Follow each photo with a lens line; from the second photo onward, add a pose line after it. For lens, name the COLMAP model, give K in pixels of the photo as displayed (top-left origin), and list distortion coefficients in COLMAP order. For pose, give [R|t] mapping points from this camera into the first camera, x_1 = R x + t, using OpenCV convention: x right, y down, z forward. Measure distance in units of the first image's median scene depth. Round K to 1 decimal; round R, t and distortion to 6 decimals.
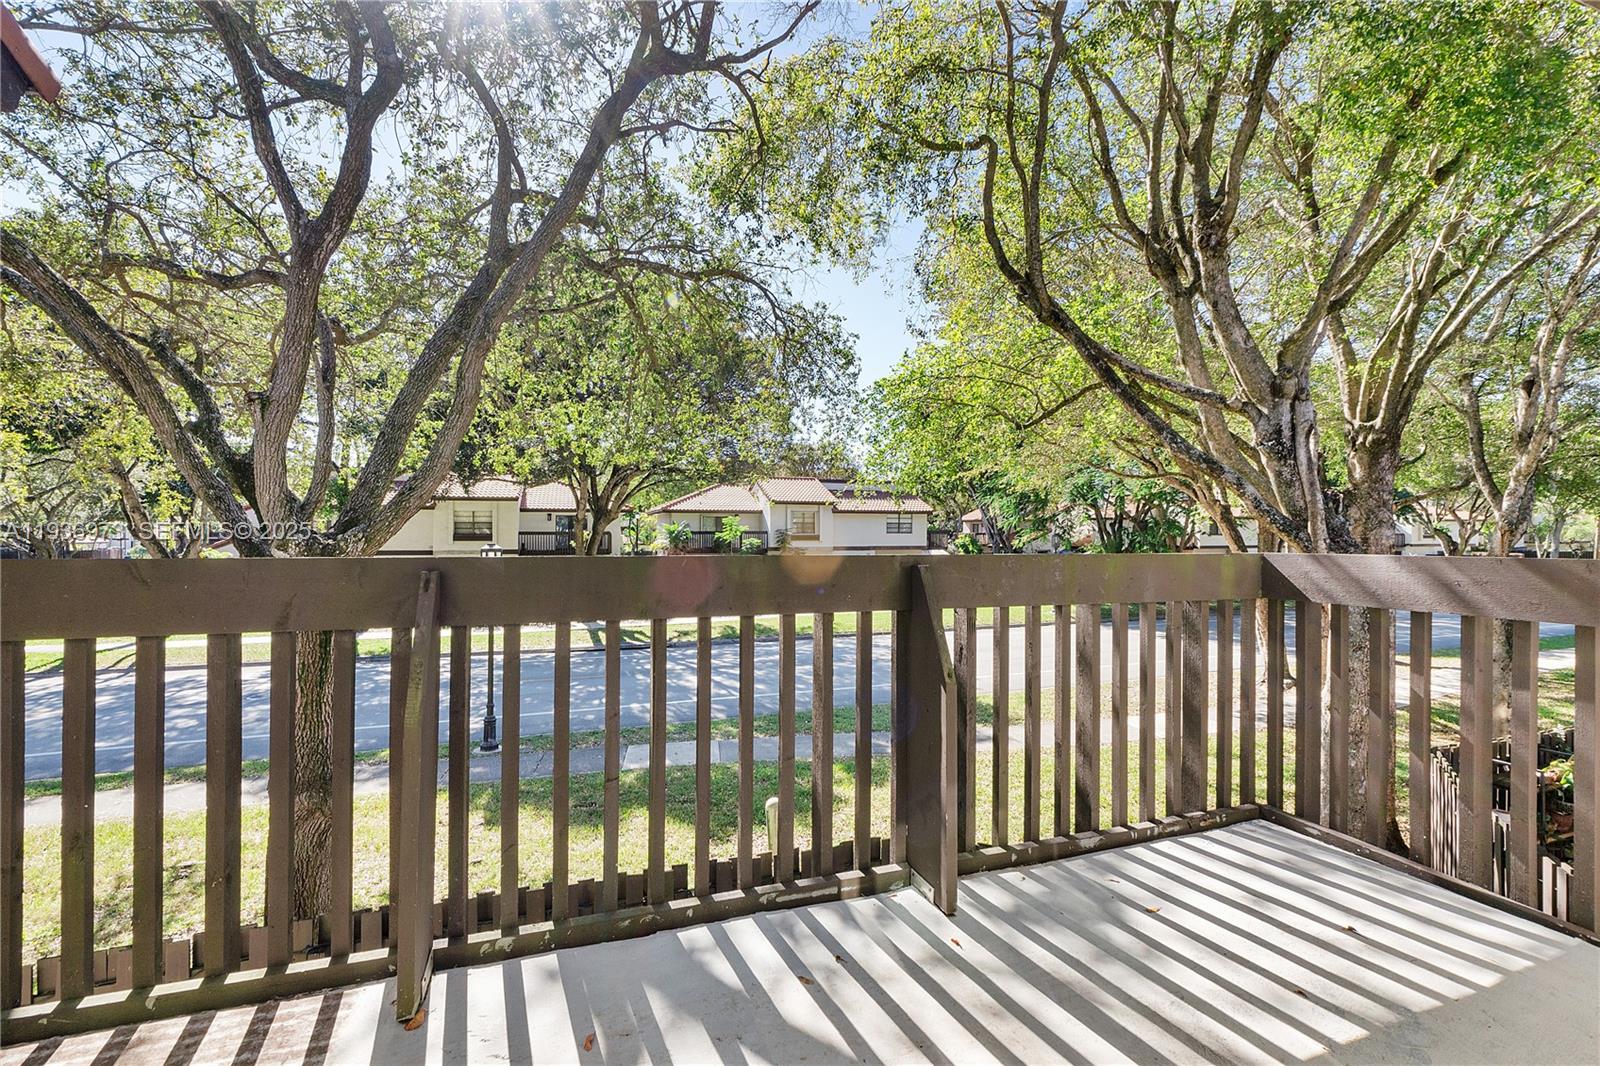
lens RADIAL K [[677.9, 0, 799.3], [0, 677.9, 538.5], [0, 0, 1]] dist [-0.001981, -0.000724]
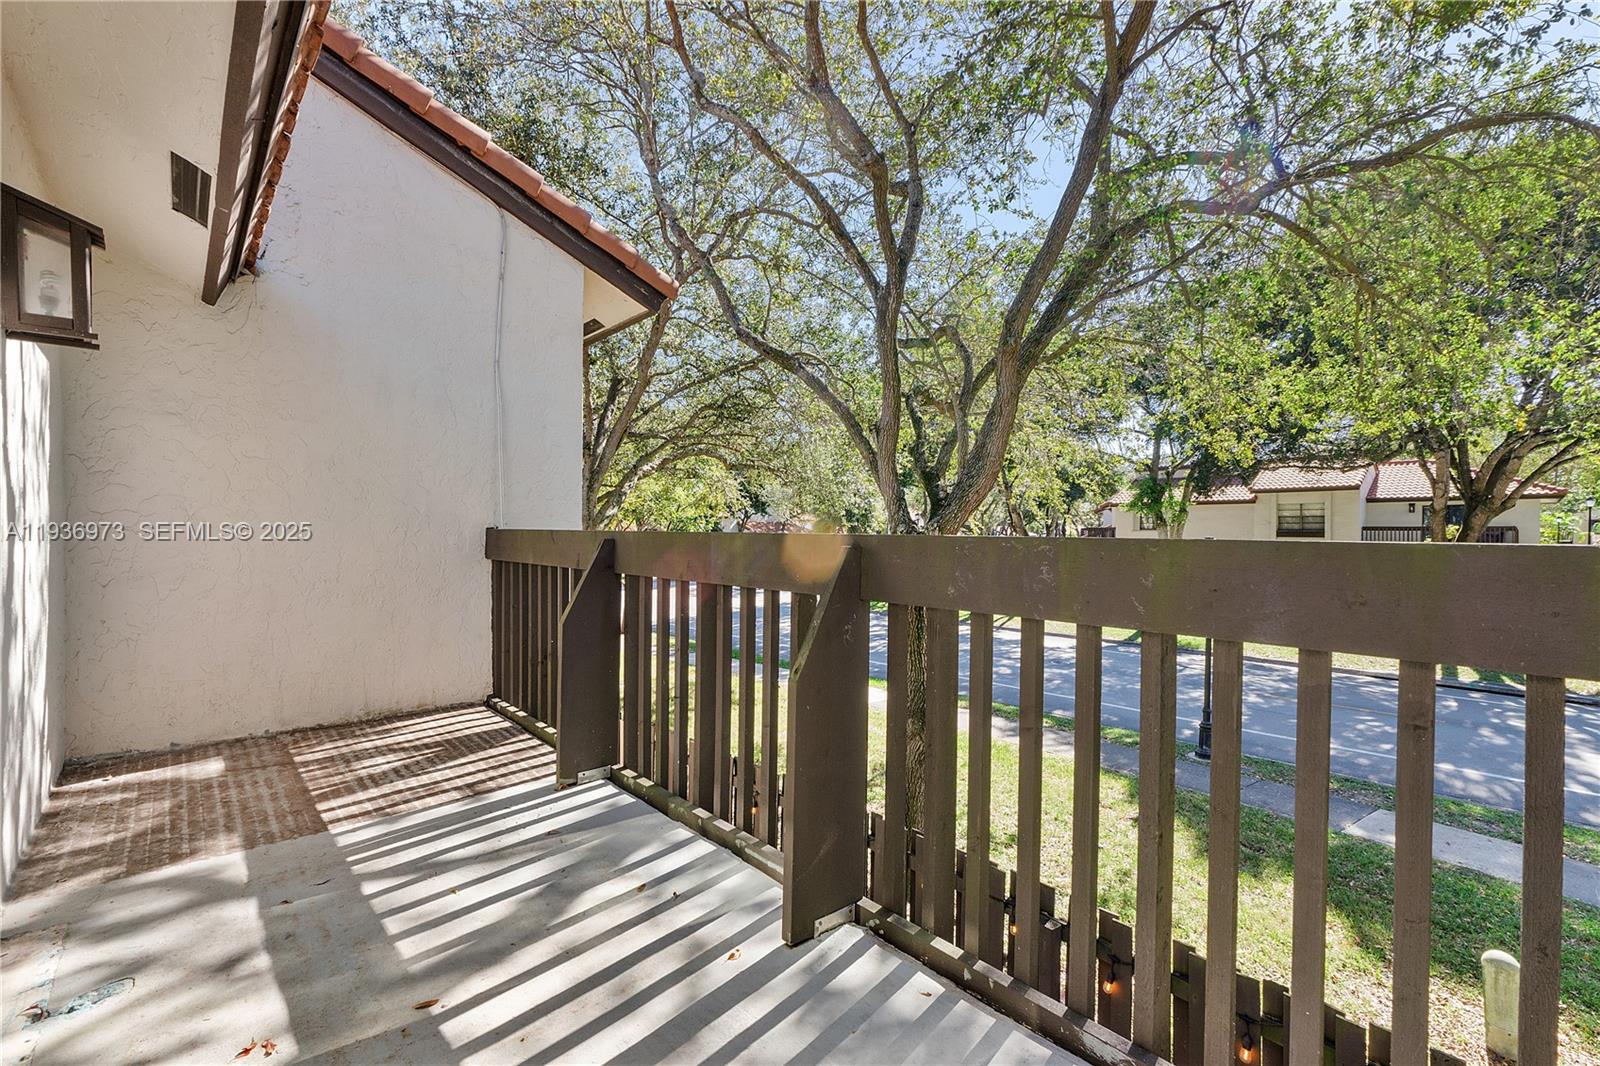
lens RADIAL K [[677.9, 0, 801.1], [0, 677.9, 533.3], [0, 0, 1]] dist [-0.001981, -0.000724]
pose [[0.402230, 0.003815, -0.915531, 0.262407], [-0.006990, 0.999975, 0.001096, 0.006897], [0.915512, 0.005958, 0.402246, 0.169883]]
